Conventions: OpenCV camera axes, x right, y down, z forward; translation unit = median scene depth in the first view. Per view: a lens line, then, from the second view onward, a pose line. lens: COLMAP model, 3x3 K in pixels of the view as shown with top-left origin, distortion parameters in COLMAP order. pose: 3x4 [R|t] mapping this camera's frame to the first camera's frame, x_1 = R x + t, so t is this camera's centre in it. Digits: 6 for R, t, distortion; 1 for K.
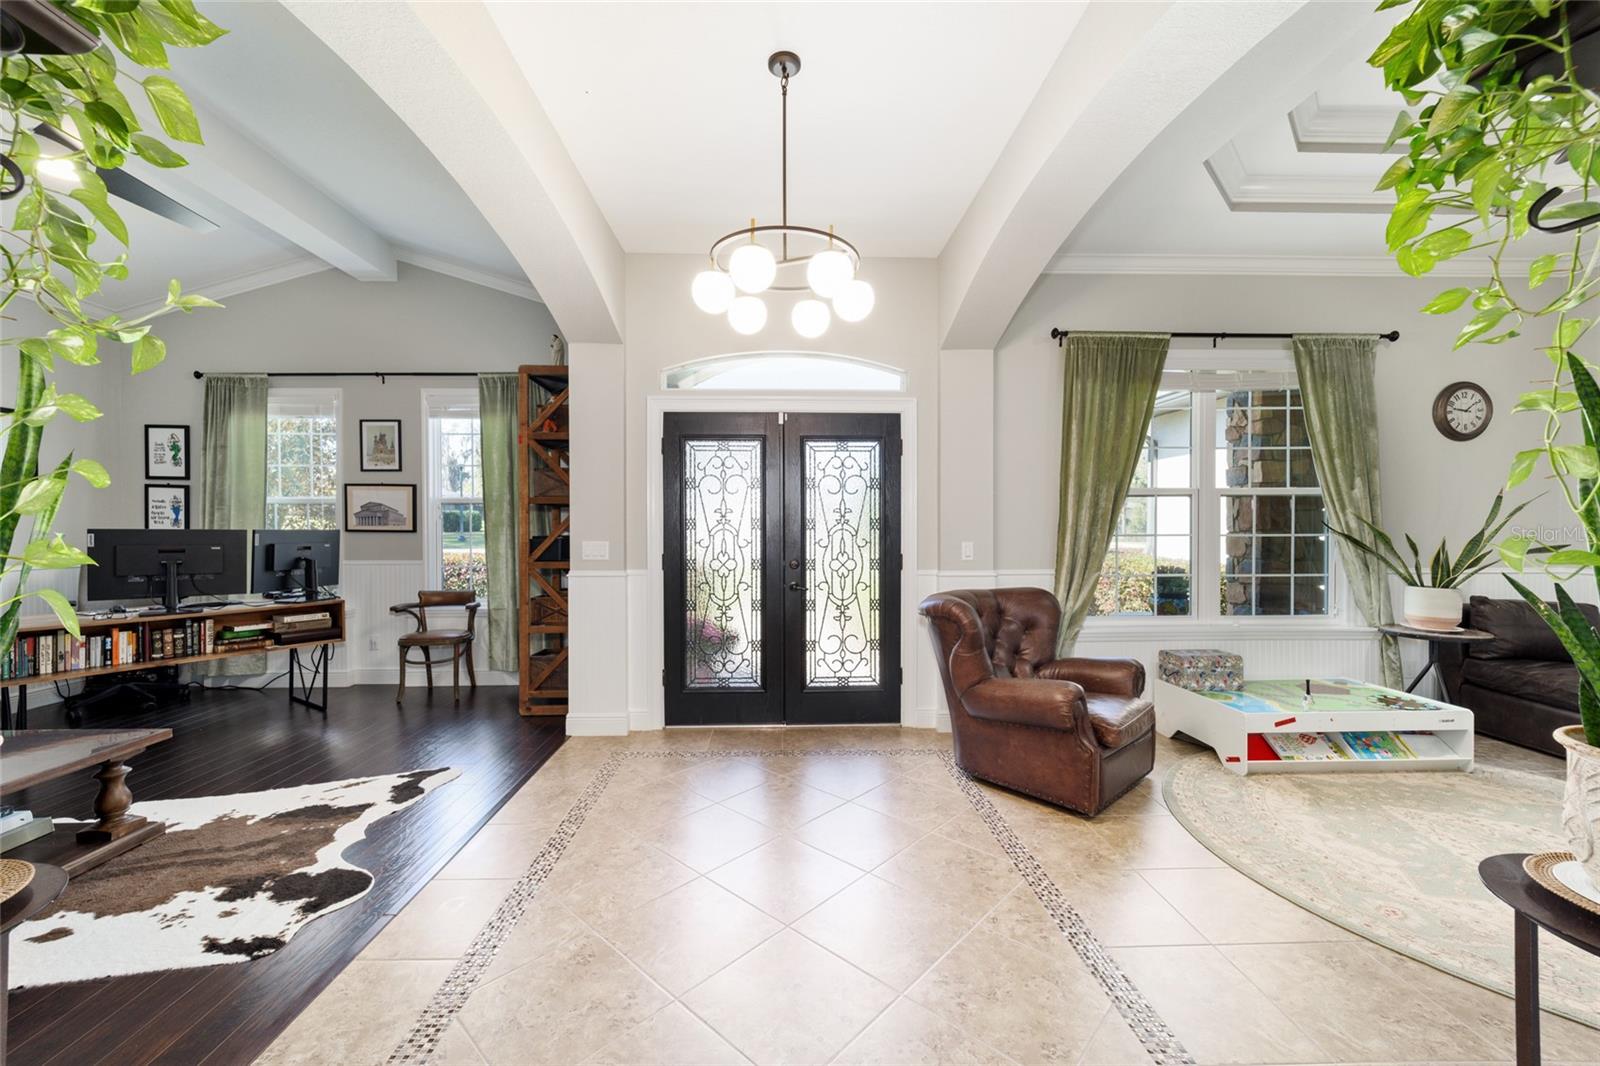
lens RADIAL K [[640.2, 0, 794.2], [0, 640.2, 534.3], [0, 0, 1]] dist [0.000504, -0.000237]
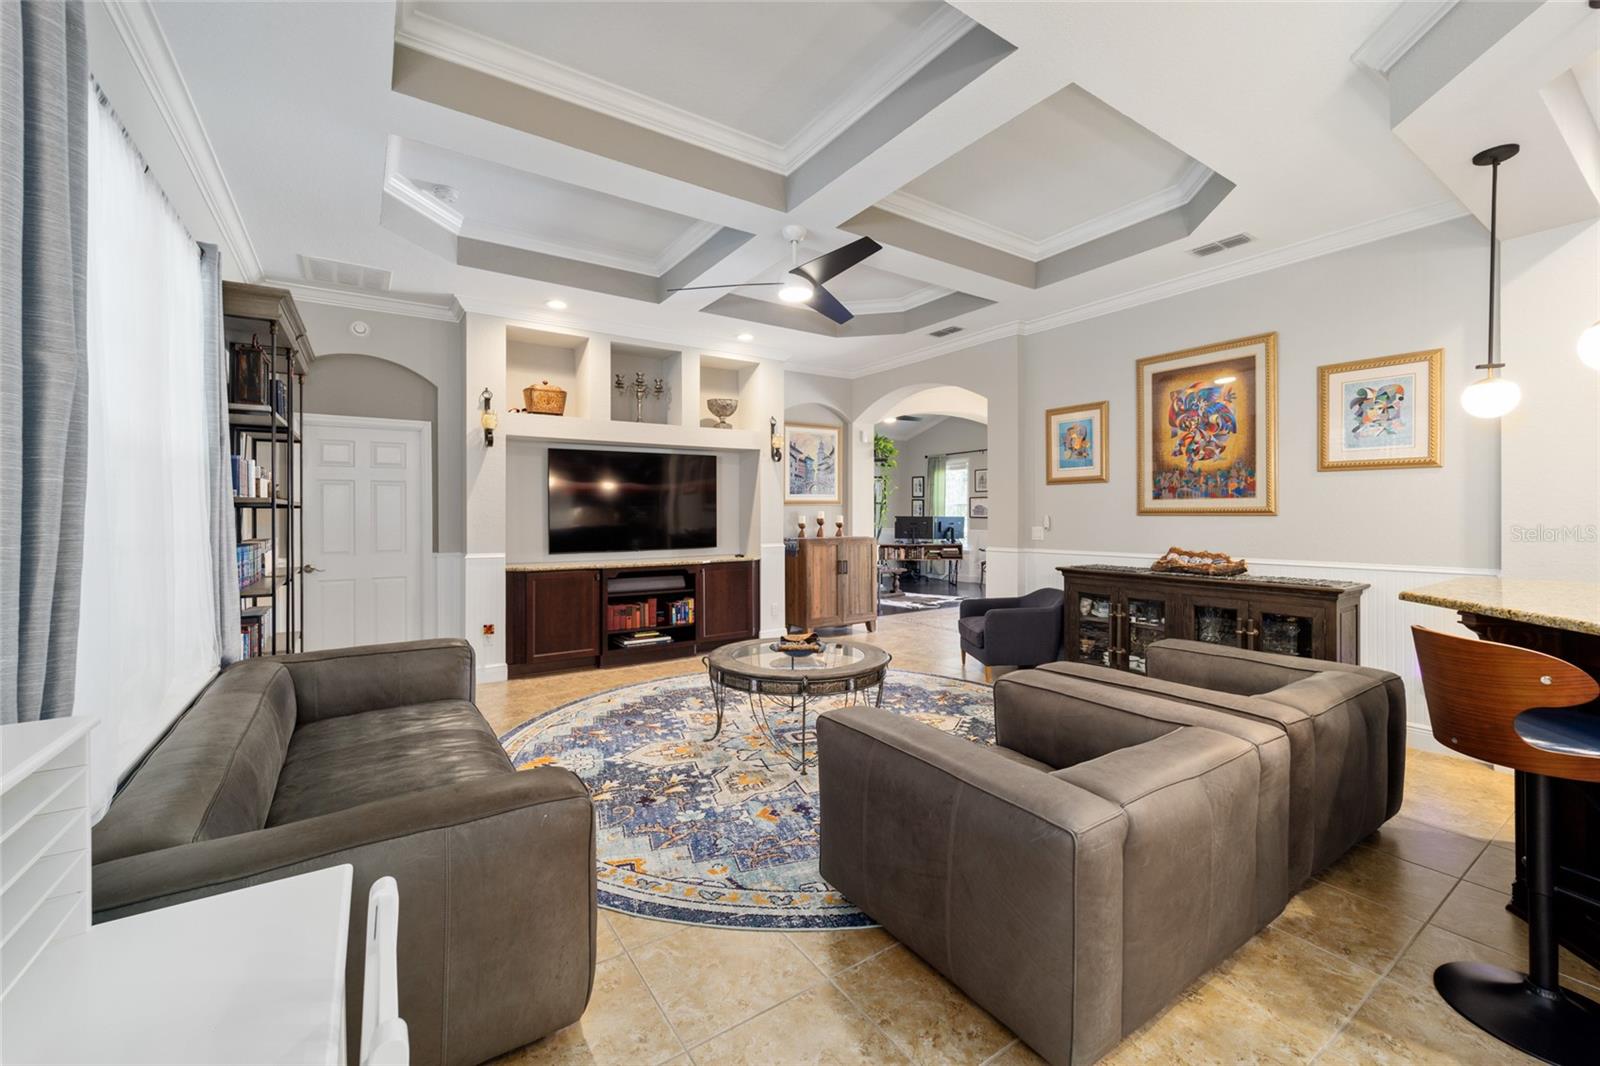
lens RADIAL K [[640.2, 0, 801.9], [0, 640.2, 520.9], [0, 0, 1]] dist [0.000504, -0.000237]
pose [[0.538742, 0.007666, -0.842436, 1.248132], [-0.010088, 0.999946, 0.002648, 0.010792], [0.842411, 0.007072, 0.538790, -1.040142]]
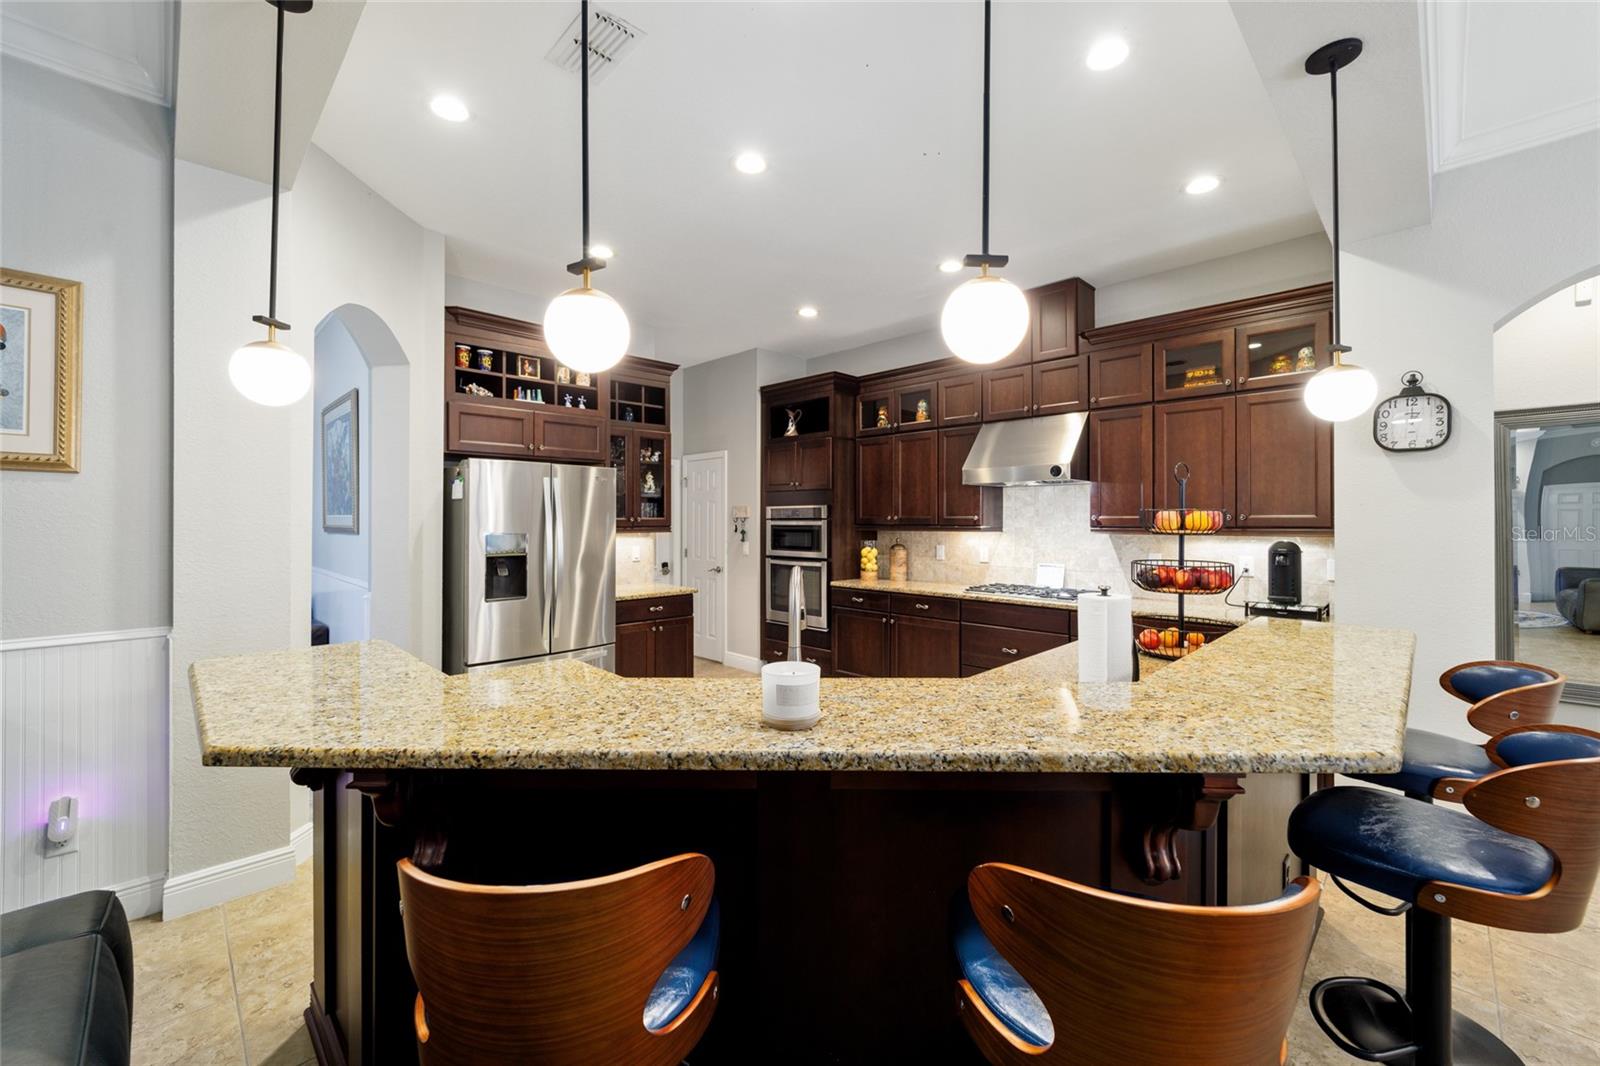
lens RADIAL K [[640.2, 0, 795.8], [0, 640.2, 520.5], [0, 0, 1]] dist [0.000504, -0.000237]
pose [[0.729750, 0.002058, 0.683711, 1.057322], [0.007908, 0.999903, -0.011451, -0.017701], [-0.683668, 0.013764, 0.729663, -0.651101]]
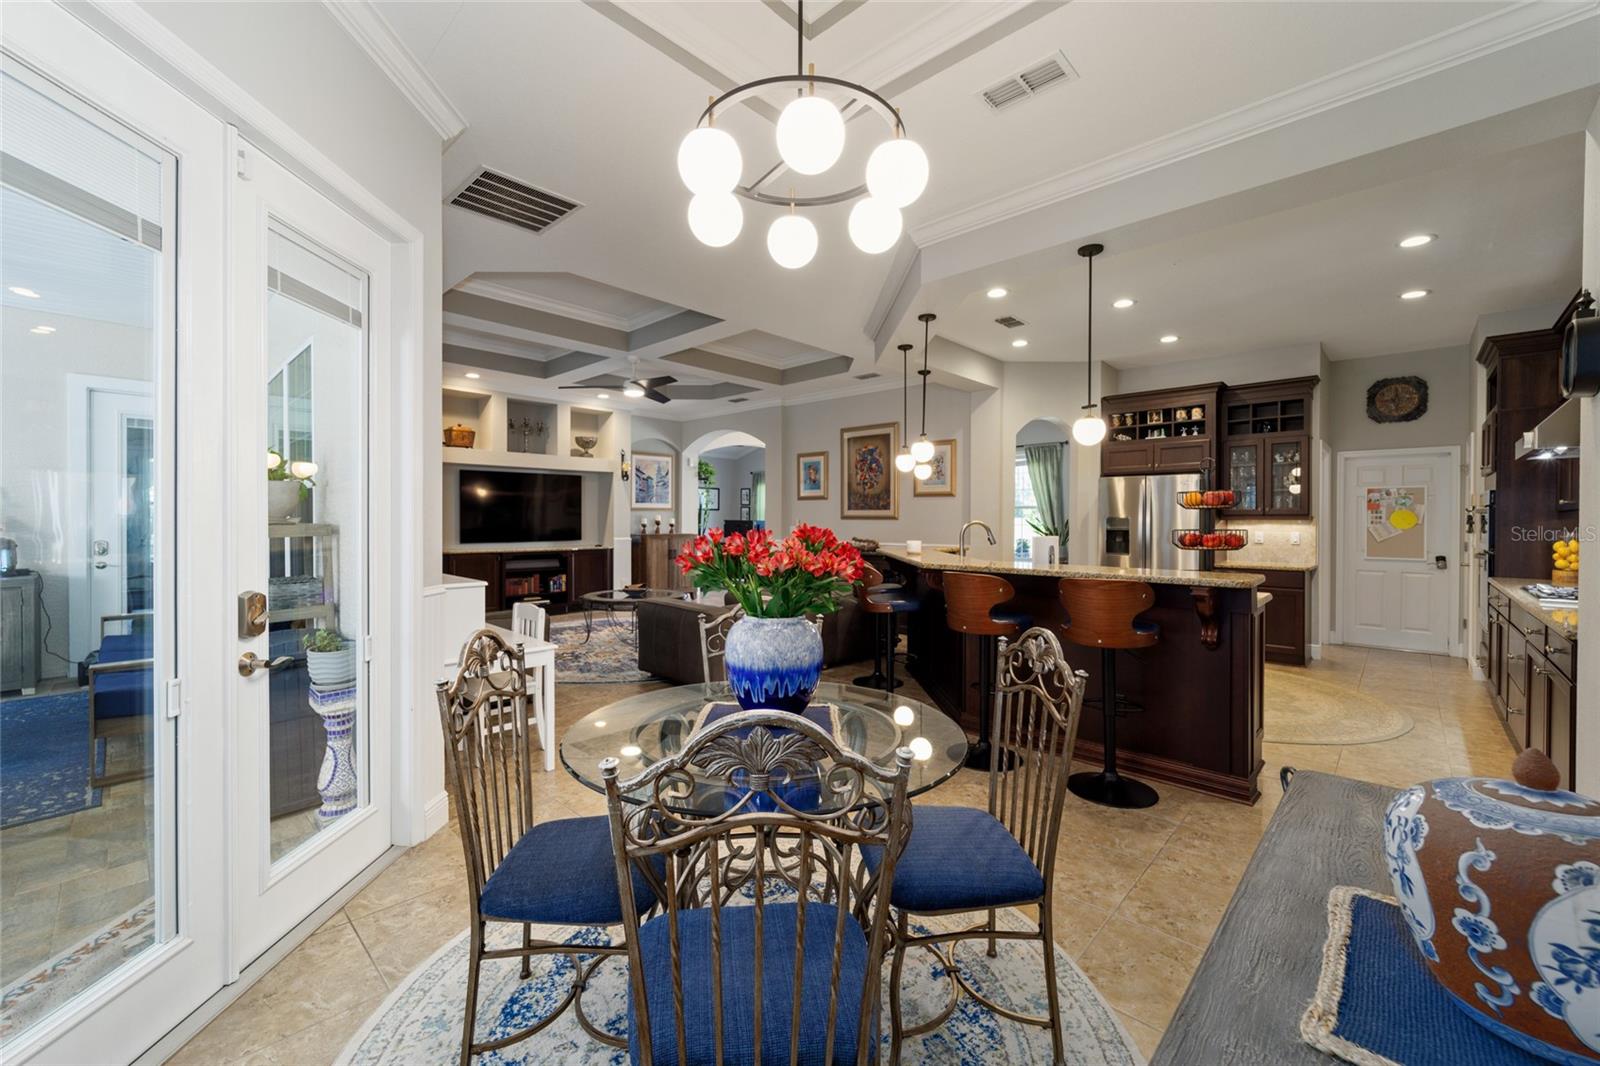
lens RADIAL K [[640.2, 0, 792.9], [0, 640.2, 531.3], [0, 0, 1]] dist [0.000504, -0.000237]
pose [[0.700250, 0.017897, -0.713673, 1.932463], [-0.016331, 0.999826, 0.009049, 0.019021], [0.713711, 0.005318, 0.700420, -1.413221]]
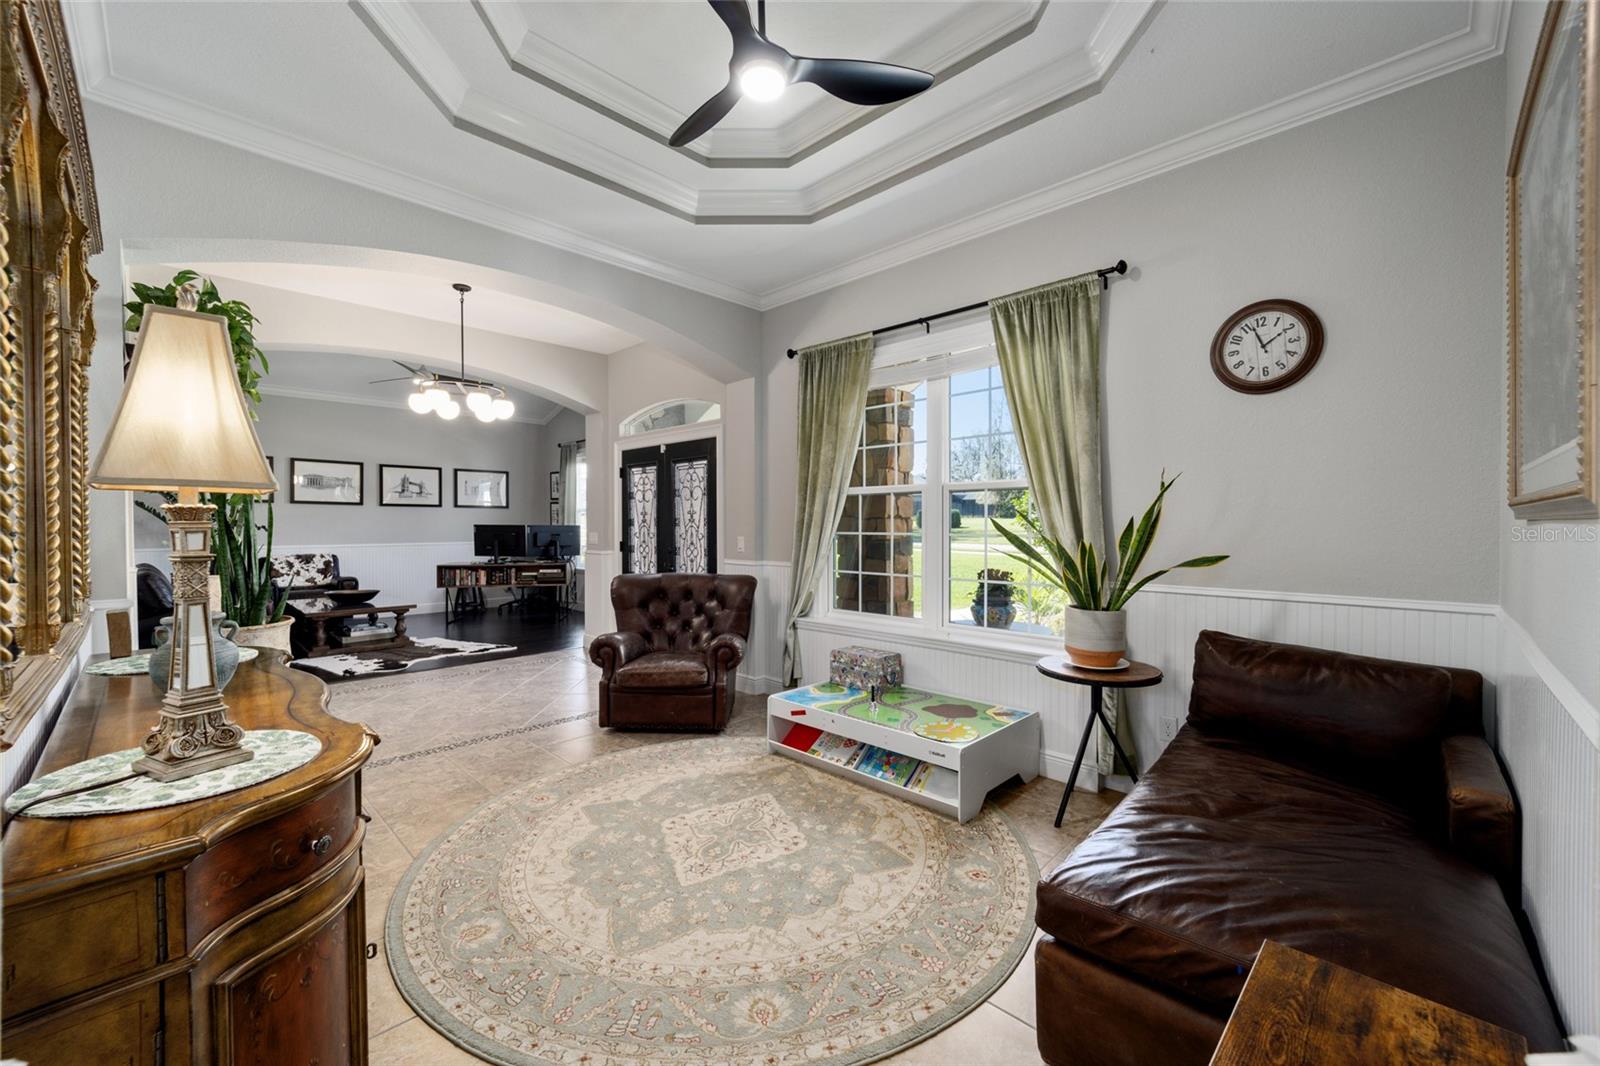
lens RADIAL K [[640.2, 0, 797.2], [0, 640.2, 532.5], [0, 0, 1]] dist [0.000504, -0.000237]
pose [[0.691800, 0.011555, -0.721997, 1.223699], [-0.007307, 0.999933, 0.009002, -0.008670], [0.722053, -0.000951, 0.691837, 0.224013]]
